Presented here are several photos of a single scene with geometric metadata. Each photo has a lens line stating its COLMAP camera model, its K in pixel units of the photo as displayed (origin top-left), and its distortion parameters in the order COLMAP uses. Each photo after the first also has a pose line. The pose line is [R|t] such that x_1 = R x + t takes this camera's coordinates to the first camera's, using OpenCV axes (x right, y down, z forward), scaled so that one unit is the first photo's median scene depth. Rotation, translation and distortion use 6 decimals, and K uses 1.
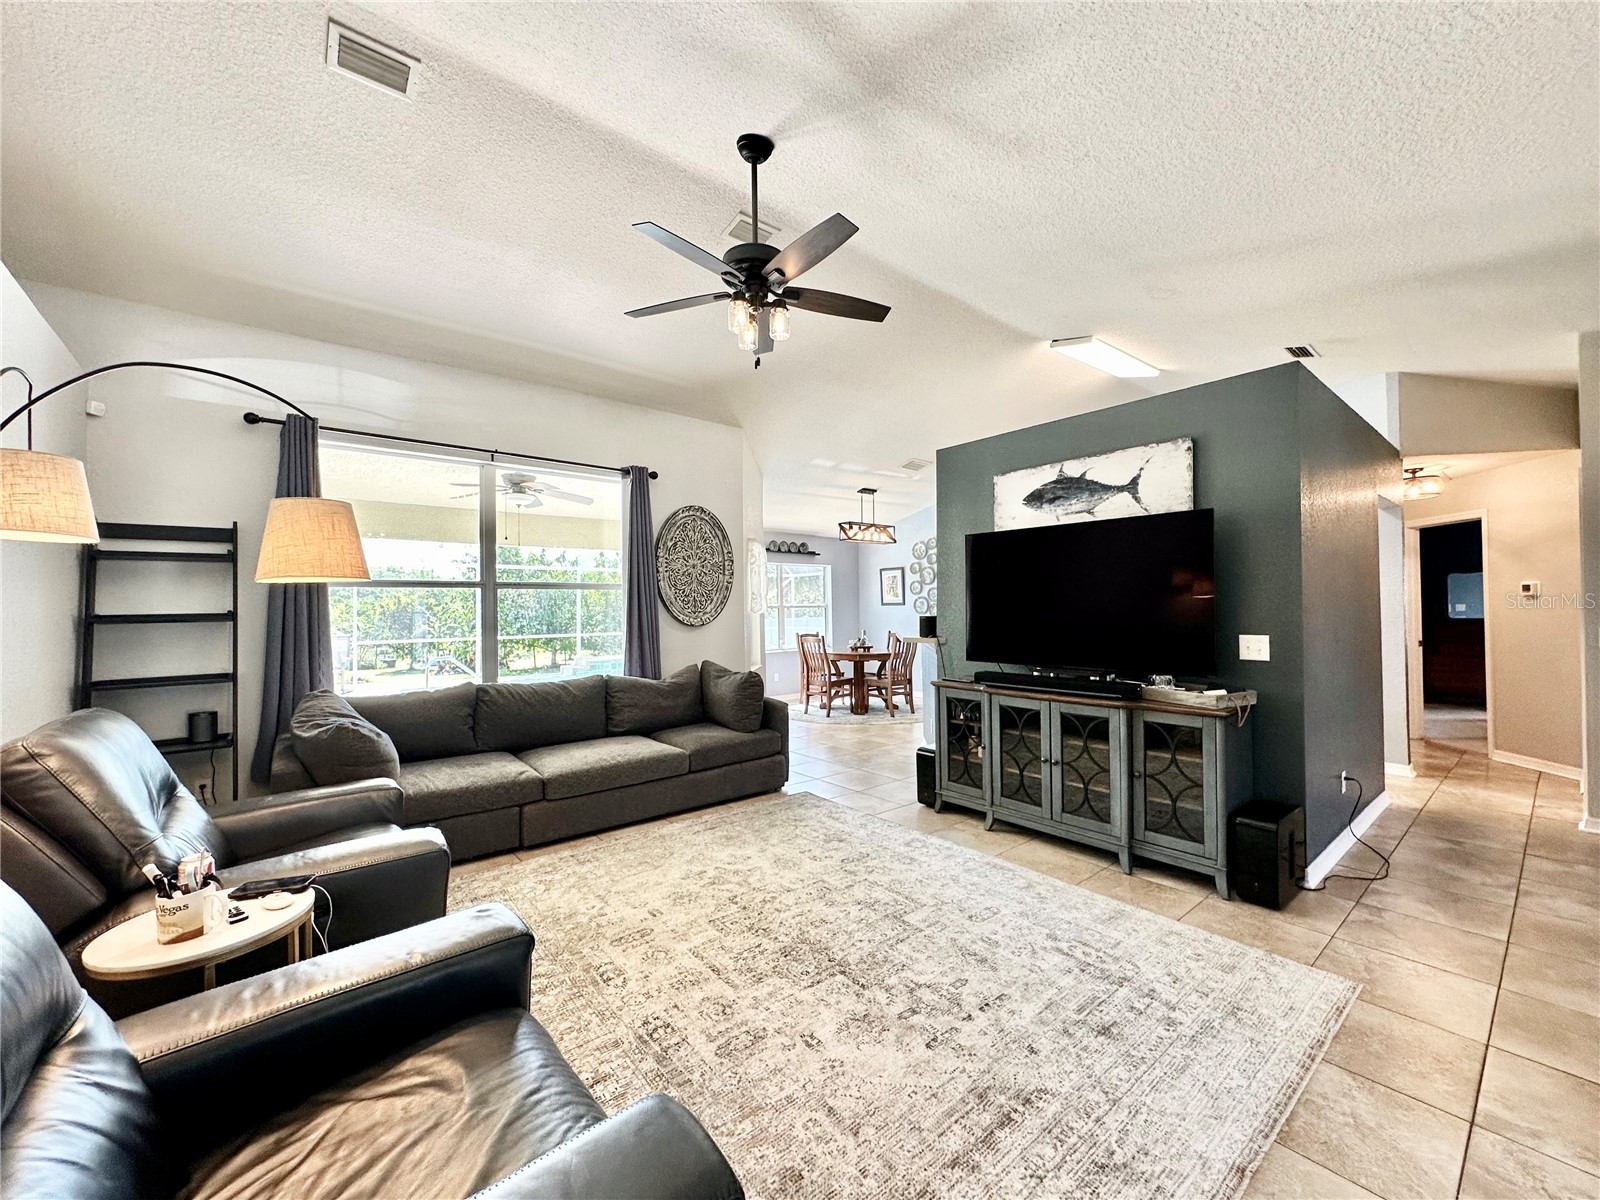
lens RADIAL K [[638.4, 0, 801.2], [0, 638.4, 600.6], [0, 0, 1]] dist [-0.001615, 0.000489]
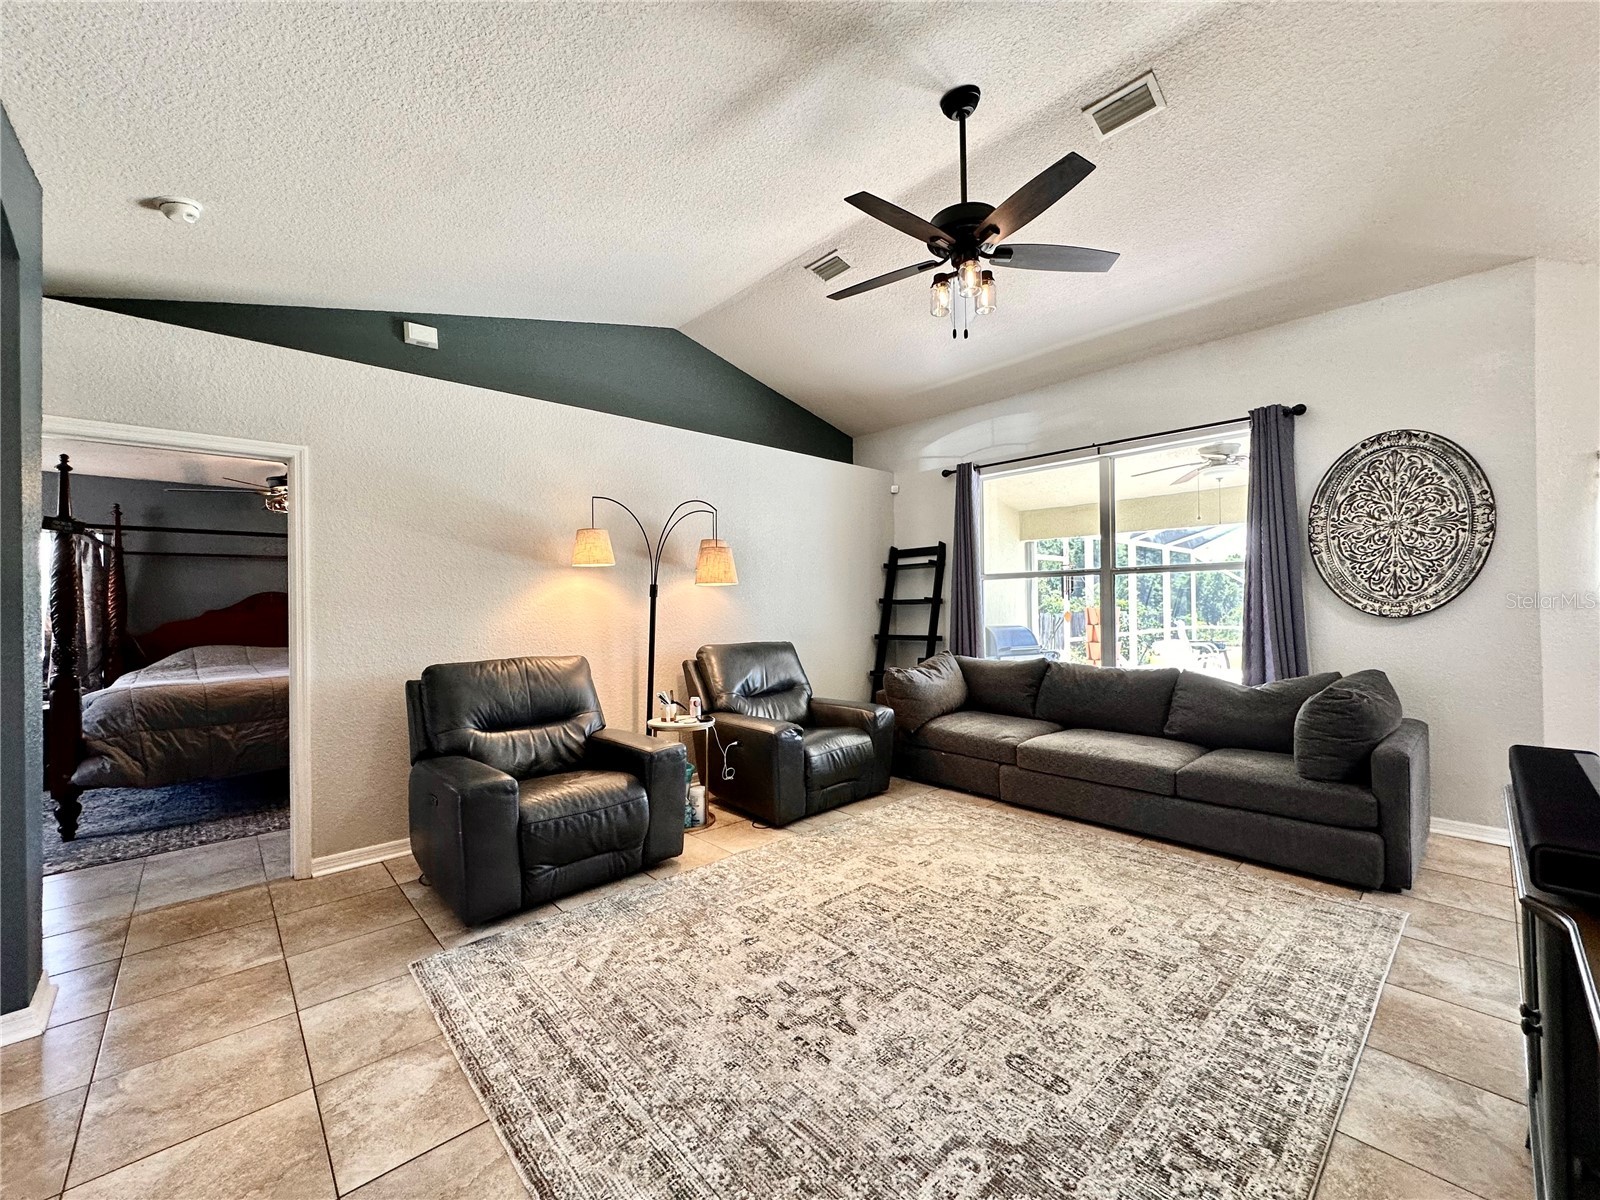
lens RADIAL K [[638.4, 0, 801.2], [0, 638.4, 600.6], [0, 0, 1]] dist [-0.001615, 0.000489]
pose [[0.059850, 0.002958, -0.998203, 0.605238], [0.022890, 0.999729, 0.004335, 0.008557], [0.997945, -0.023108, 0.059766, 0.493404]]
